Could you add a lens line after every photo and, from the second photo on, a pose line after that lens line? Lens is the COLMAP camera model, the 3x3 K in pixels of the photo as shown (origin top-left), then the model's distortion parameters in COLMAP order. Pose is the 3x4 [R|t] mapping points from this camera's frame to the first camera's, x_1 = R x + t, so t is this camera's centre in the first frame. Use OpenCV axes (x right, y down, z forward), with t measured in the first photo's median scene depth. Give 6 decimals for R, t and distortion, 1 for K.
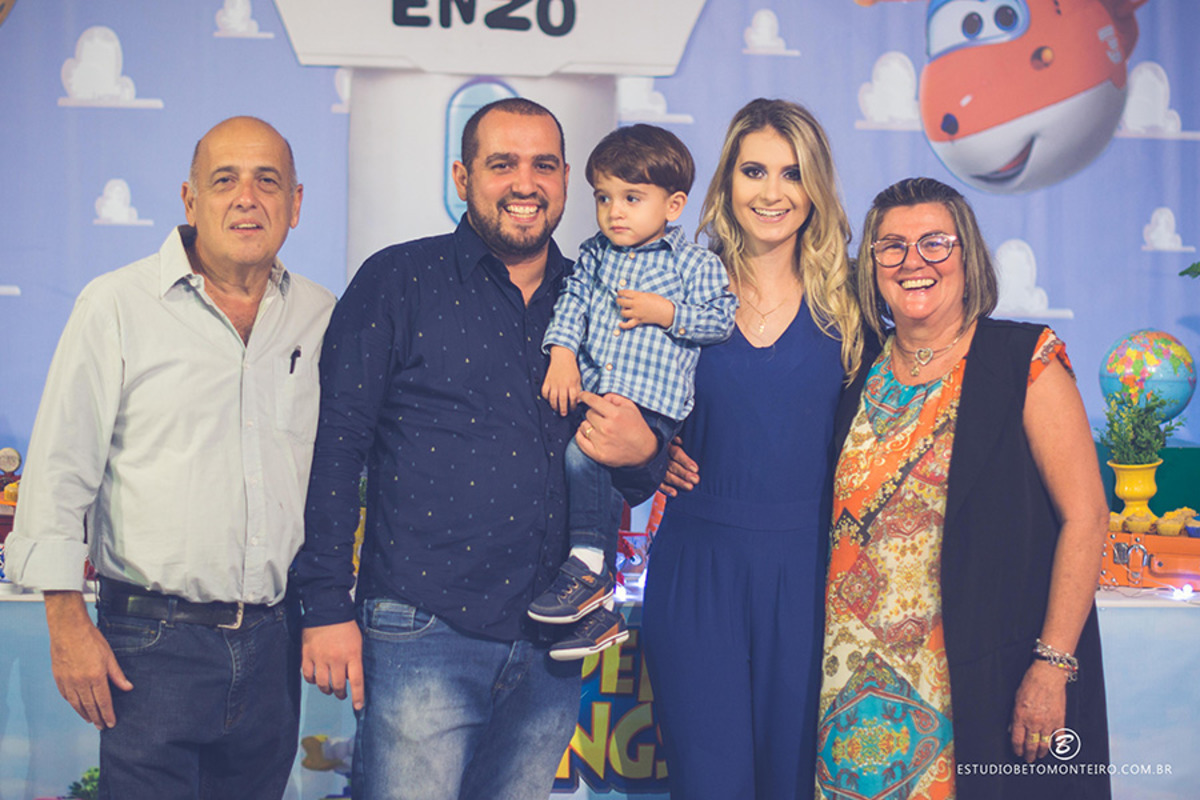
lens RADIAL K [[2674.6, 0, 600.0], [0, 2674.6, 400.0], [0, 0, 1]] dist [-0.070822, -0.450775]
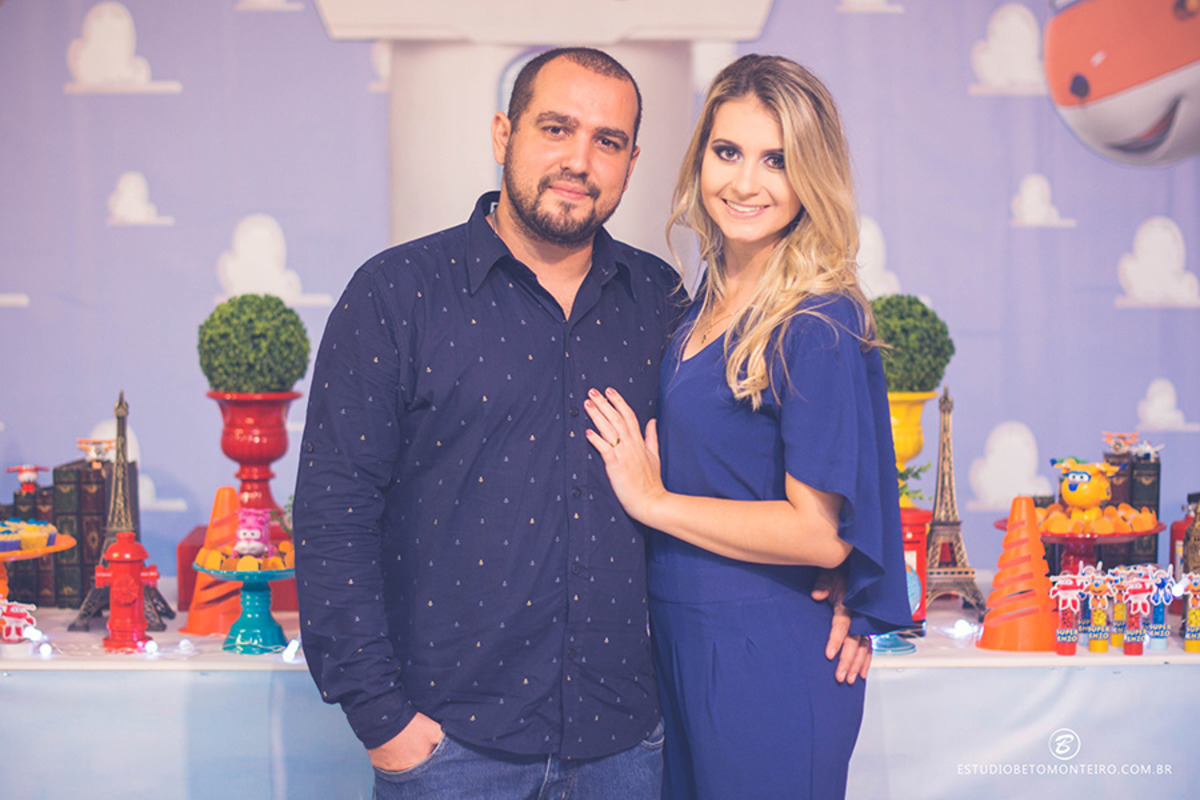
lens RADIAL K [[2674.6, 0, 600.0], [0, 2674.6, 400.0], [0, 0, 1]] dist [-0.070822, -0.450775]
pose [[0.995076, -0.016846, -0.097674, 0.060581], [0.017301, 0.999843, 0.003820, -0.007520], [0.097594, -0.005491, 0.995211, 0.126017]]
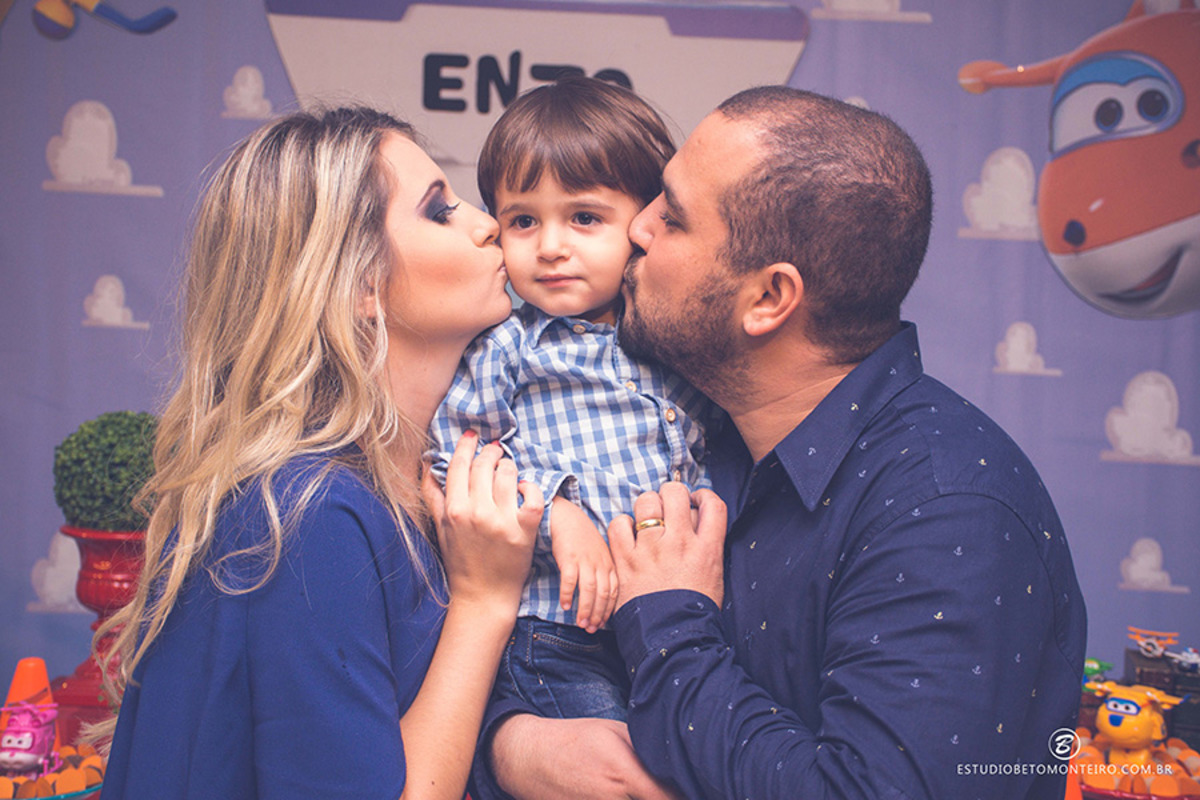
lens RADIAL K [[1708.1, 0, 600.0], [0, 1708.1, 400.0], [0, 0, 1]] dist [0.223012, 0.087187]
pose [[0.991216, 0.029694, -0.128879, 0.056133], [-0.034125, 0.998895, -0.032313, -0.028306], [0.127777, 0.036427, 0.991134, 0.447940]]
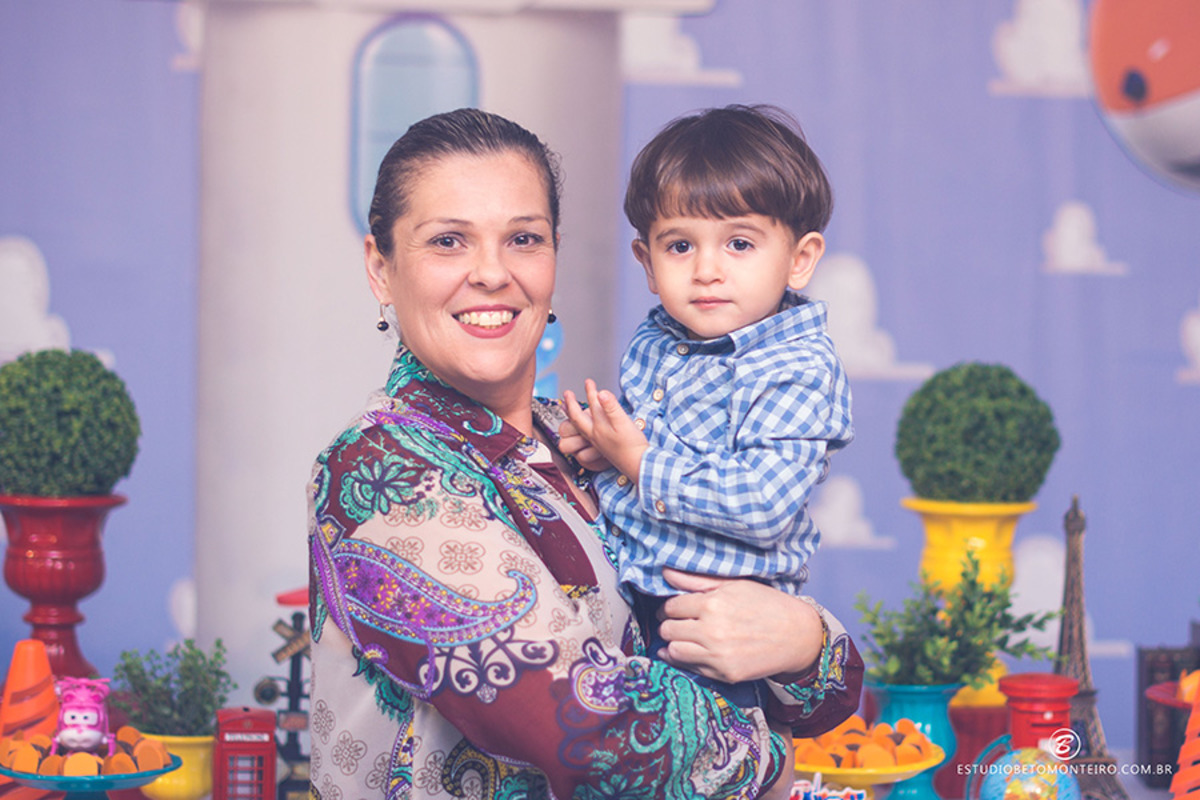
lens RADIAL K [[3093.1, 0, 663.2], [0, 3093.1, 398.9], [0, 0, 1]] dist [-0.023779, -1.037397]
pose [[0.999347, -0.007392, 0.035368, -0.010475], [0.008127, 0.999753, -0.020673, -0.013438], [-0.035206, 0.020947, 0.999161, 0.266160]]
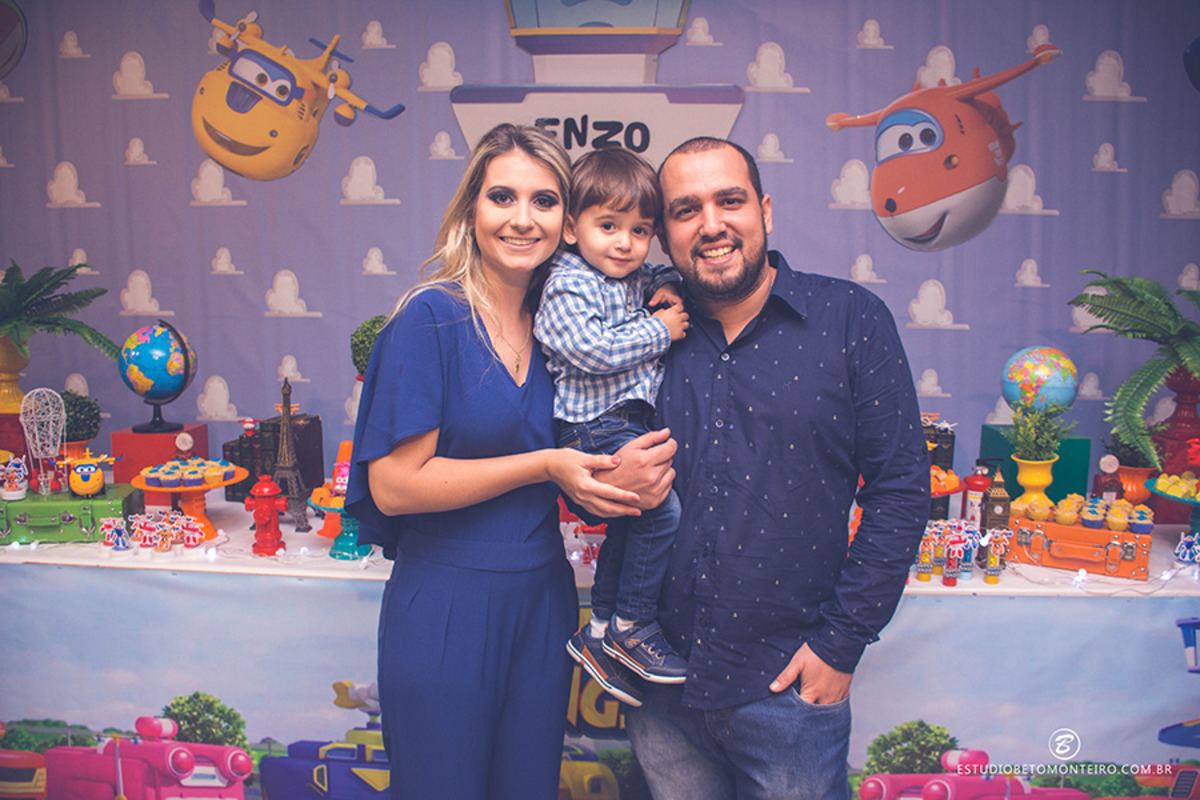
lens RADIAL K [[946.5, 0, 600.0], [0, 946.5, 400.0], [0, 0, 1]] dist [-0.109405, 0.009586]
pose [[0.984564, 0.011907, -0.174618, 0.061930], [-0.001445, 0.998202, 0.059921, -0.022751], [0.175017, -0.058744, 0.982811, 0.439501]]
